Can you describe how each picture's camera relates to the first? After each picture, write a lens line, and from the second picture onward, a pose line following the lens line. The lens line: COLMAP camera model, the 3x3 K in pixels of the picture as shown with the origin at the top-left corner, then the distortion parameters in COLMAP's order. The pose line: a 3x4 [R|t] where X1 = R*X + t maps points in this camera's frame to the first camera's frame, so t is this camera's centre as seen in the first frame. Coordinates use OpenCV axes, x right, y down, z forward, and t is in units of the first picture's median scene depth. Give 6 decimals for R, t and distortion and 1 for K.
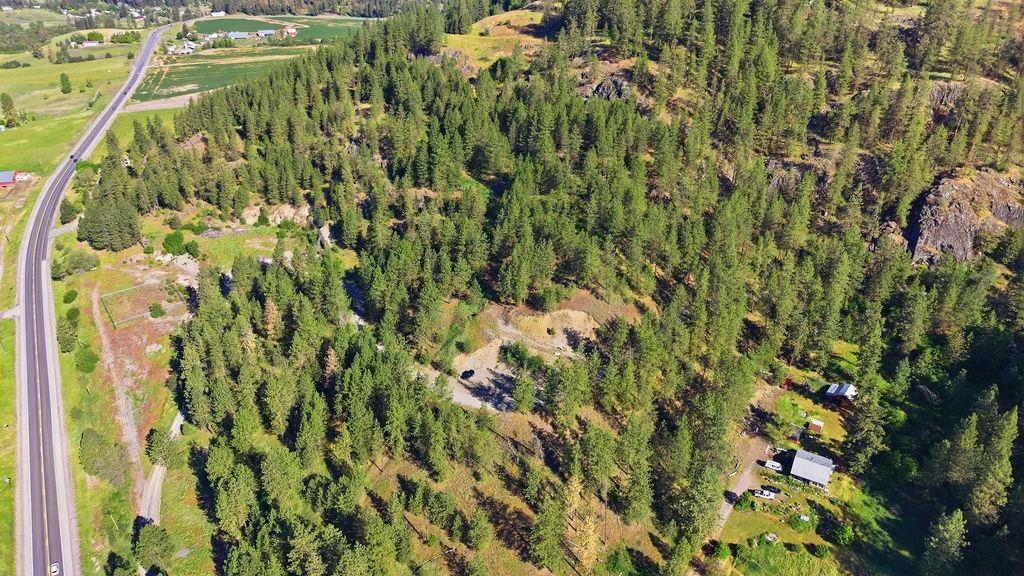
lens RADIAL K [[689.7, 0, 509.2], [0, 689.7, 293.8], [0, 0, 1]] dist [0.010469, 0.000759]
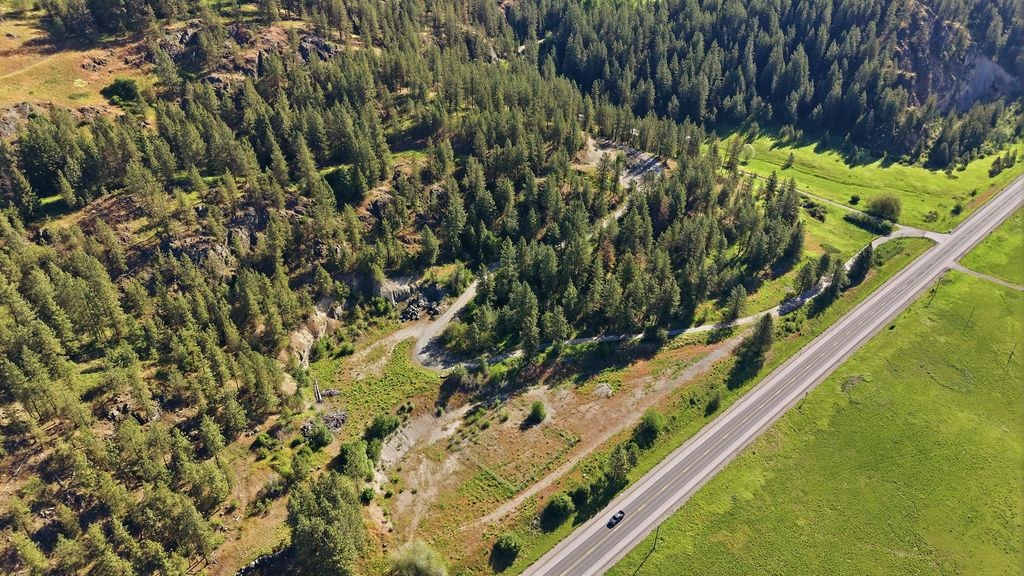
lens RADIAL K [[688.9, 0, 512.0], [0, 688.9, 288.0], [0, 0, 1]] dist [0.043962, -0.058473]
pose [[-0.181500, -0.508746, 0.841567, -1.141788], [0.462612, 0.711004, 0.529589, -0.528330], [-0.867784, 0.485439, 0.106305, 0.915120]]
